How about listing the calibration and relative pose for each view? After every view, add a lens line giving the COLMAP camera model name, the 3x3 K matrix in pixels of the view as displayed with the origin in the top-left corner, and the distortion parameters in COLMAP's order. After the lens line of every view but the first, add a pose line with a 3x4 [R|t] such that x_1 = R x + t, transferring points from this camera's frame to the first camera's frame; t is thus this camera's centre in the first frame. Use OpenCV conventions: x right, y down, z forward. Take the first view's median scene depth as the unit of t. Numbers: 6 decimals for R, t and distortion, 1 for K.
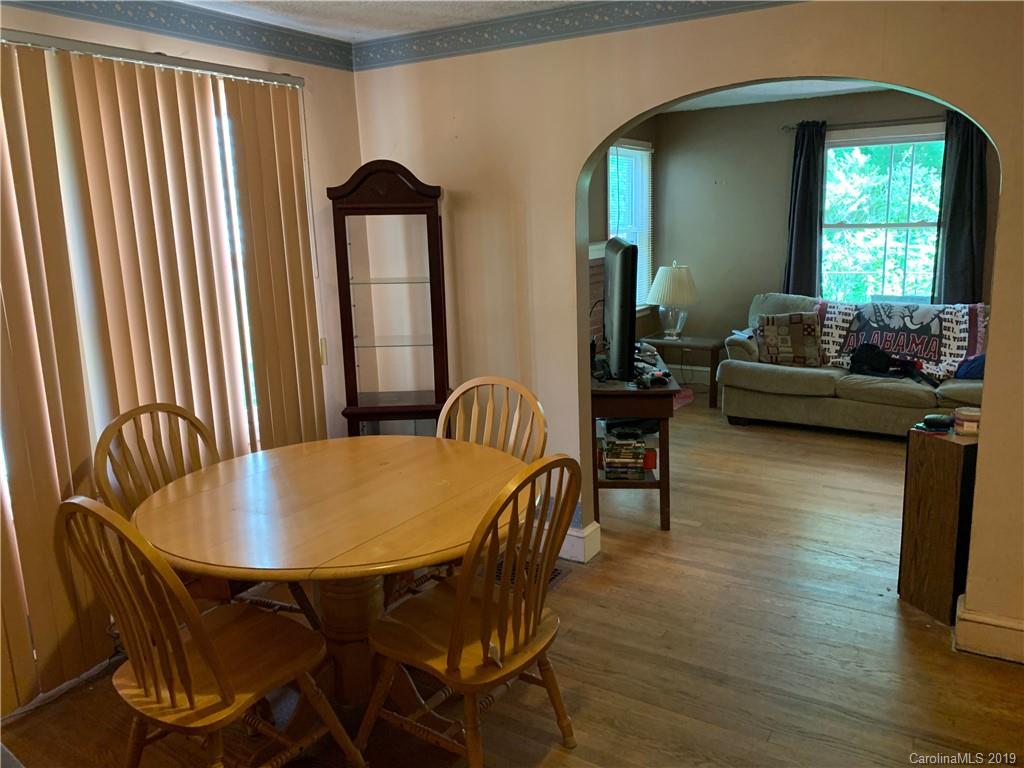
lens RADIAL K [[785.0, 0, 512.3], [0, 785.0, 380.0], [0, 0, 1]] dist [0.037276, -0.044046]
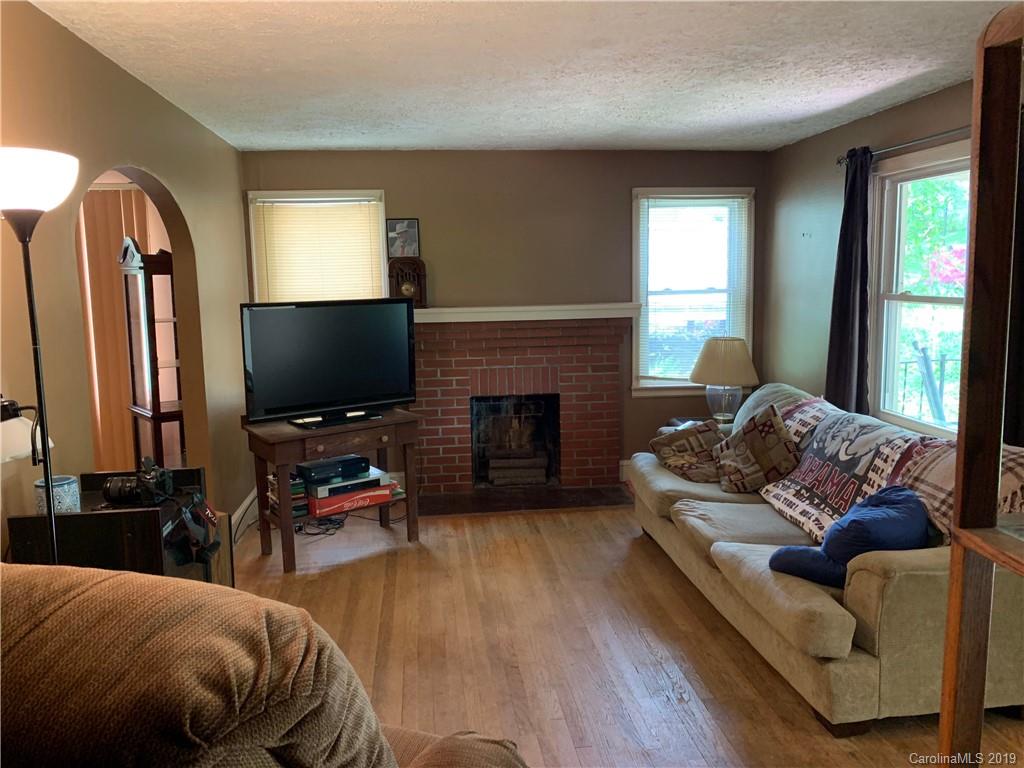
lens RADIAL K [[785.0, 0, 510.7], [0, 785.0, 382.8], [0, 0, 1]] dist [0.037276, -0.044046]
pose [[0.613266, 0.129199, -0.779239, 0.845318], [-0.166448, 0.985518, 0.032406, -0.104025], [0.772140, 0.109829, 0.625889, 0.385423]]
